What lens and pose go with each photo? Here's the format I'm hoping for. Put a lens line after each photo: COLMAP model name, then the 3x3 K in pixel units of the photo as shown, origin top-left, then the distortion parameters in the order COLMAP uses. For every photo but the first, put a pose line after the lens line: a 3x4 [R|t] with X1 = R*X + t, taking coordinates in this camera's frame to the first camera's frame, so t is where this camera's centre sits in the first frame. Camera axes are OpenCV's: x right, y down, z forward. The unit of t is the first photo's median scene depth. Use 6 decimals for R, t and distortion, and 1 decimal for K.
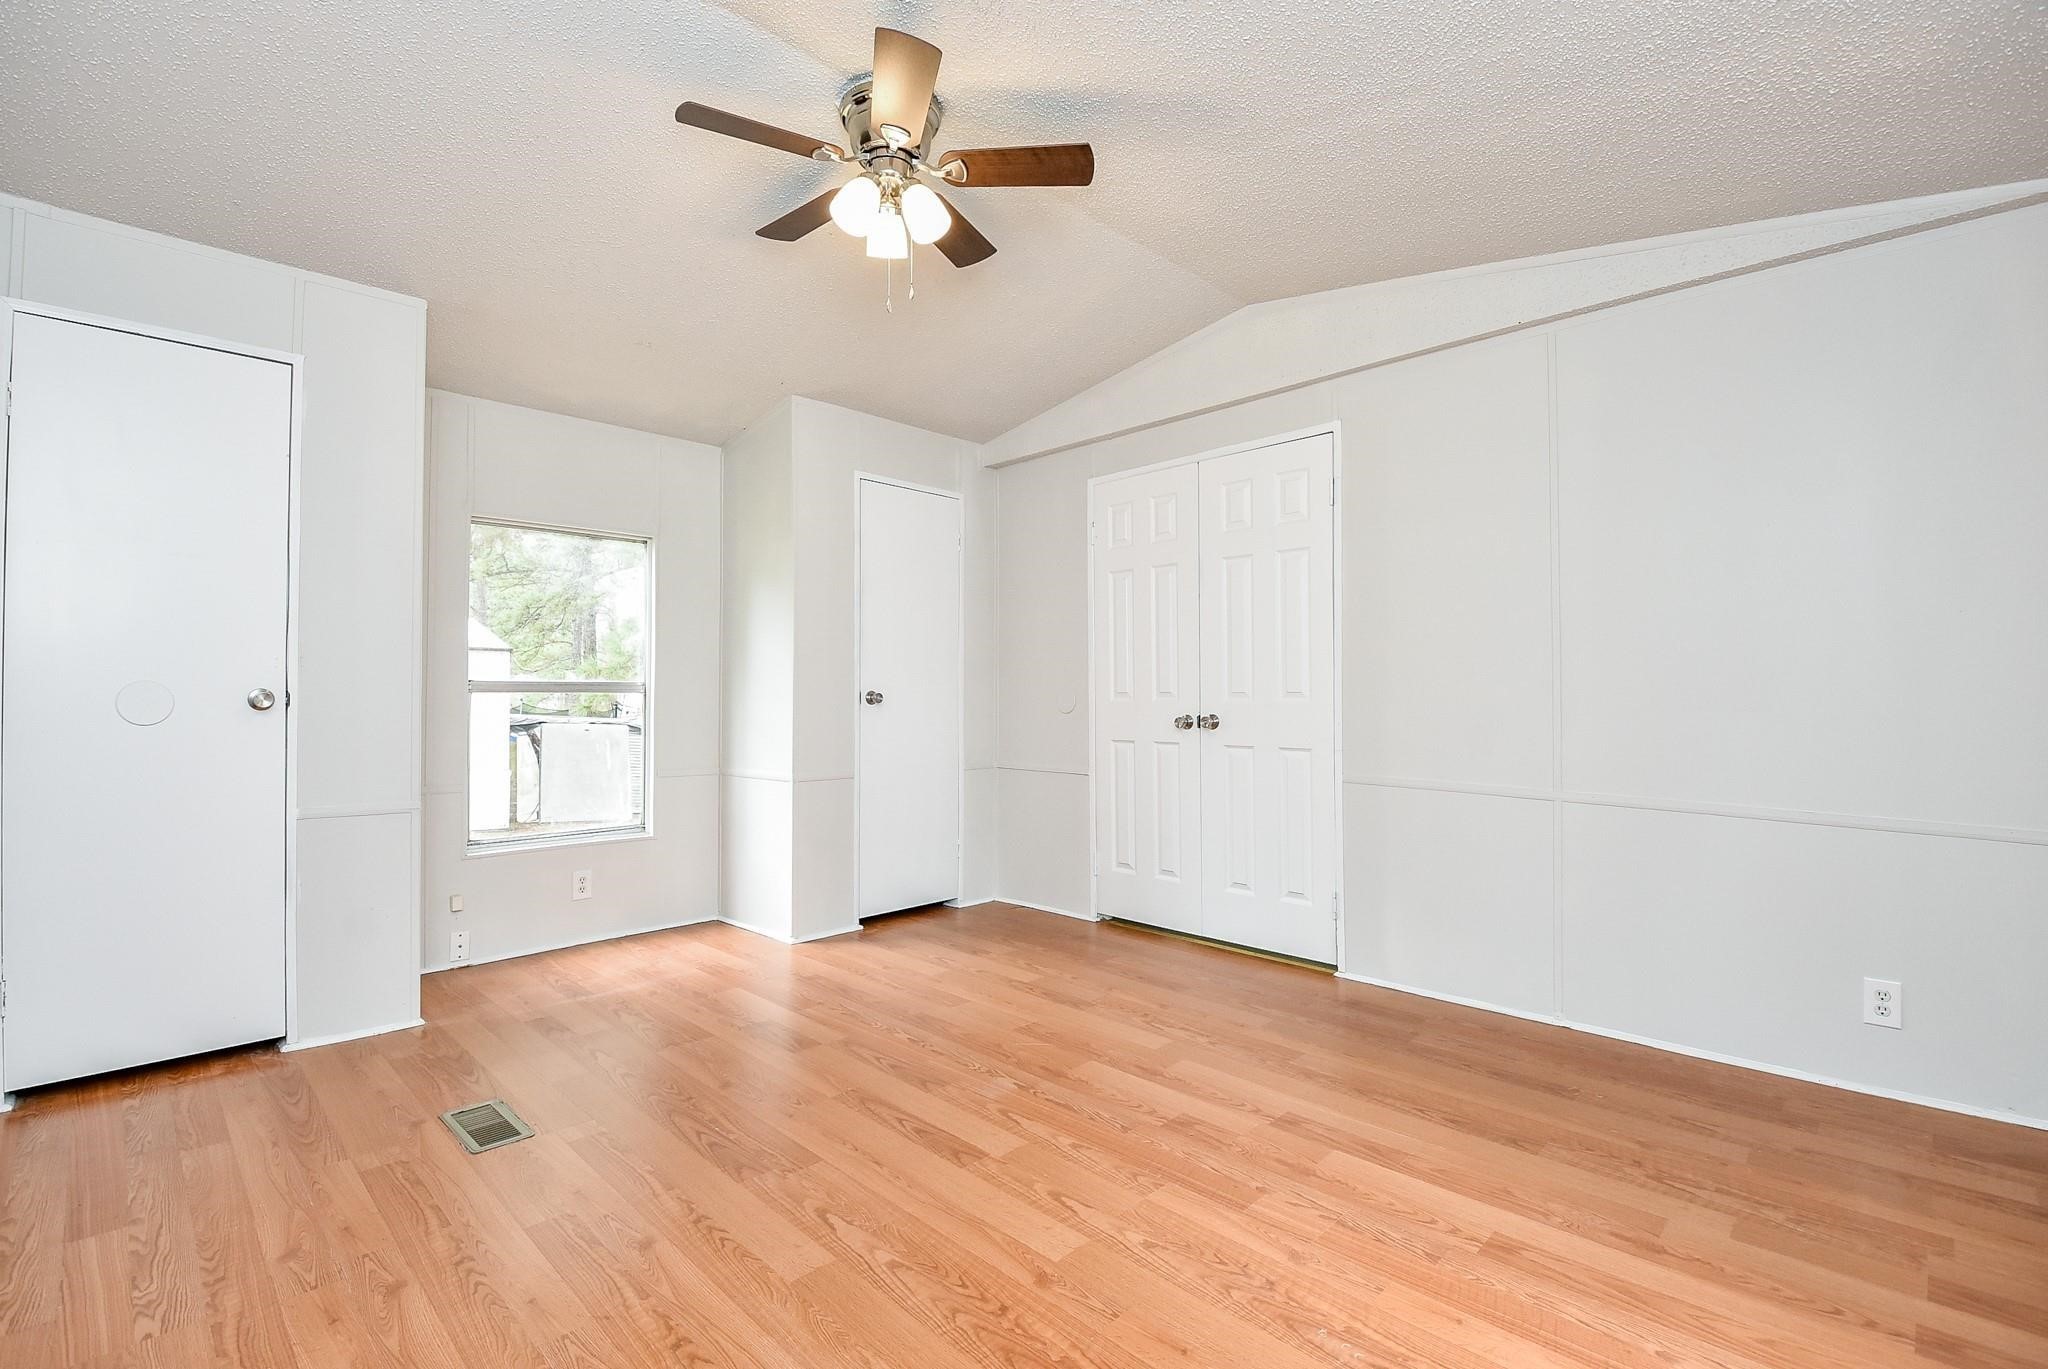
lens RADIAL K [[922.9, 0, 1021.5], [0, 922.9, 680.9], [0, 0, 1]] dist [-0.003667, -0.011034]
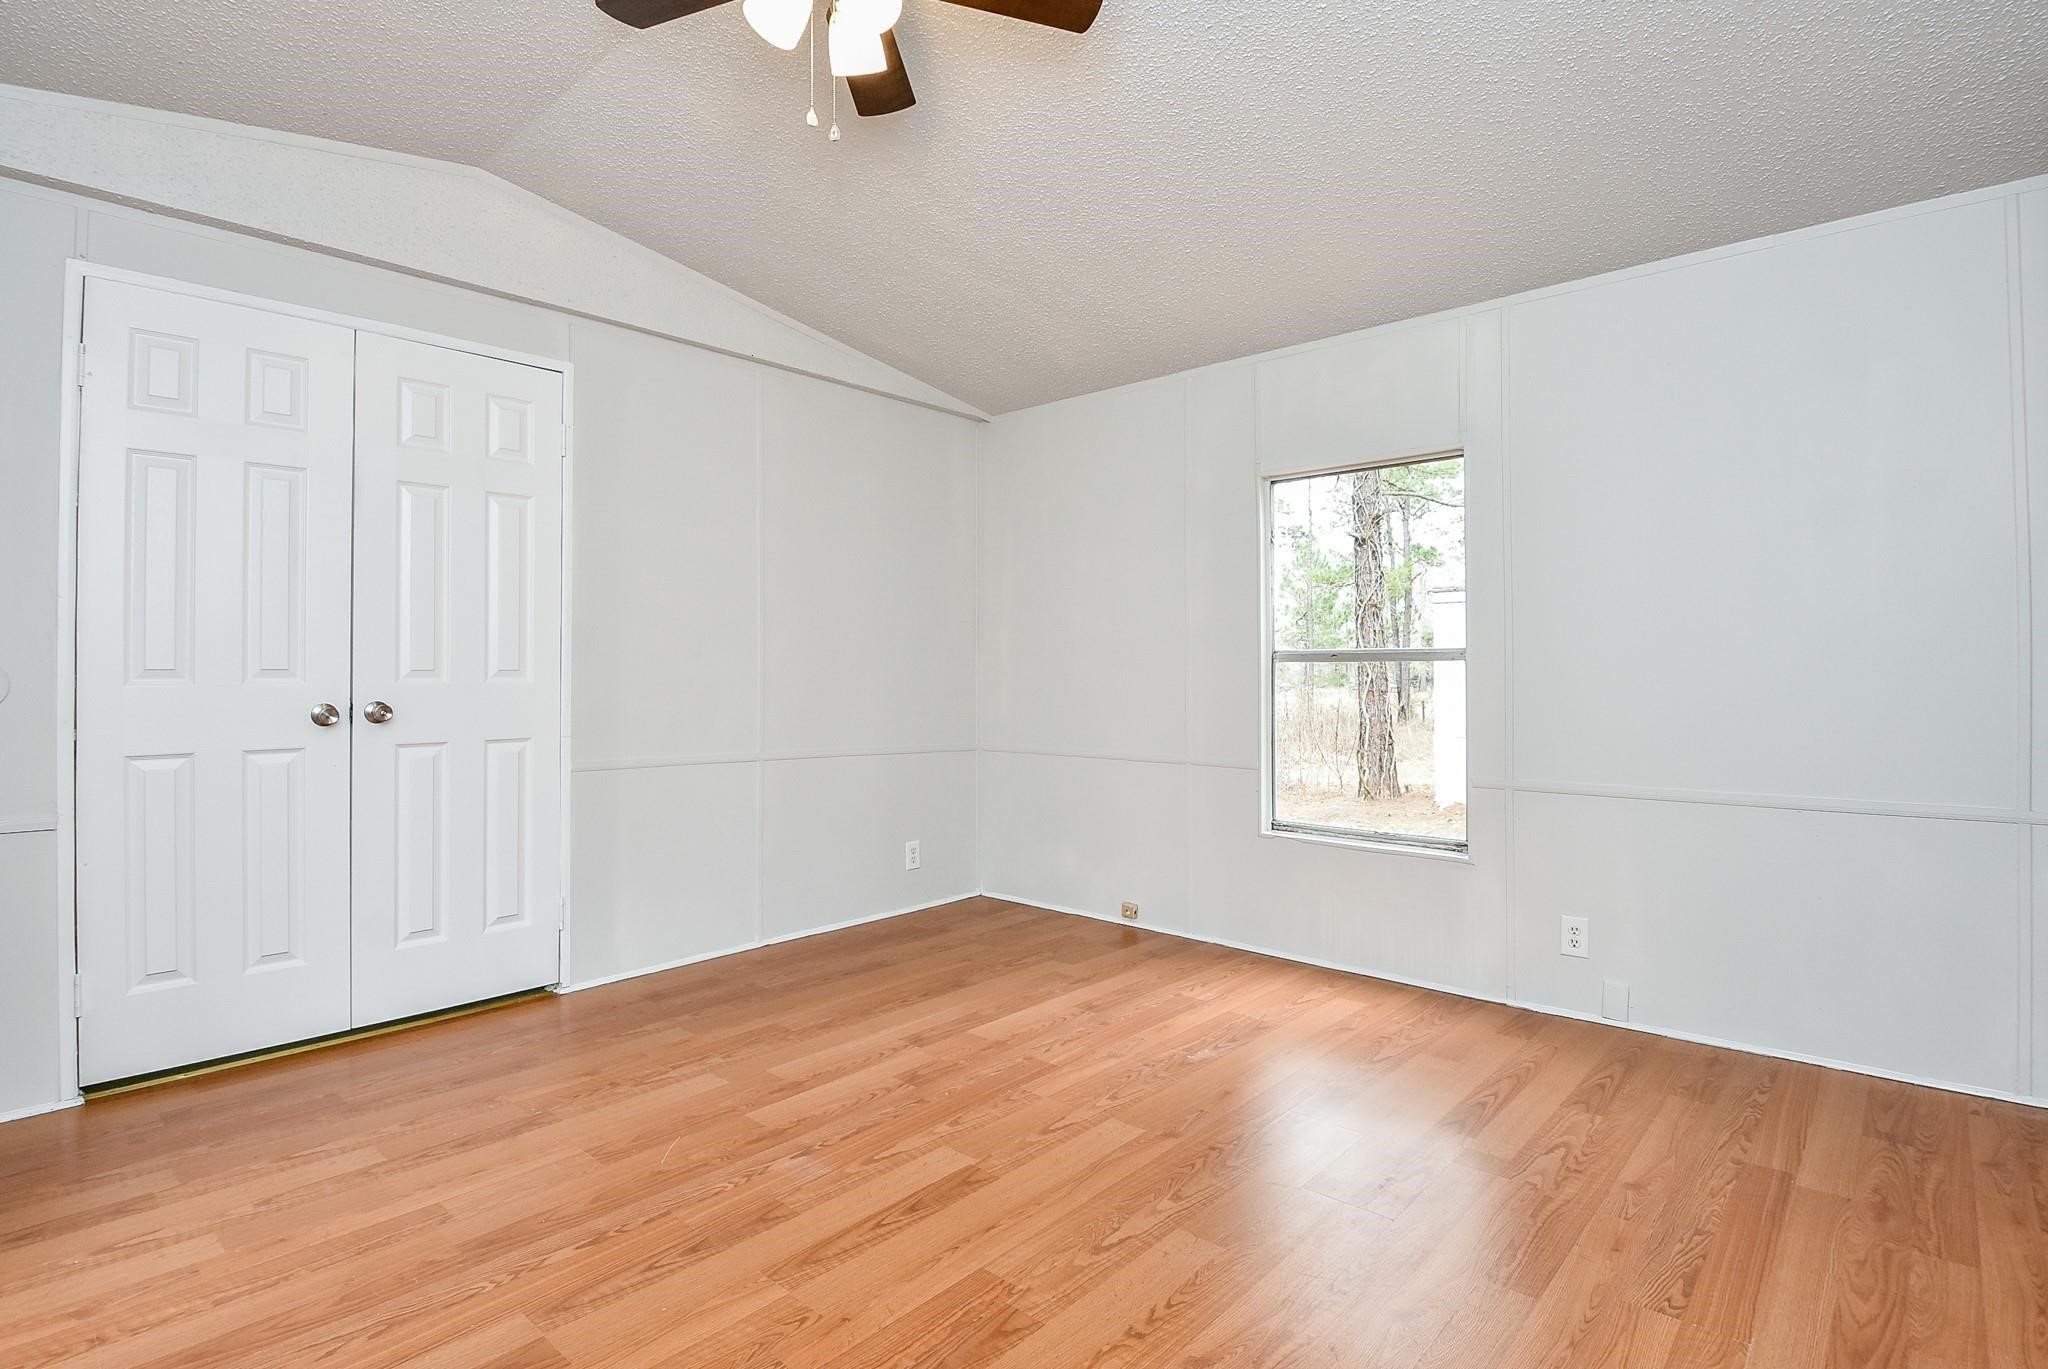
lens RADIAL K [[1026.7, 0, 1048.9], [0, 1026.7, 656.6], [0, 0, 1]] dist [-0.005811, -0.009580]
pose [[-0.068211, 0.013786, 0.997576, -0.966934], [-0.008660, 0.999859, -0.014410, 0.019176], [-0.997633, -0.009622, -0.068082, 0.903126]]
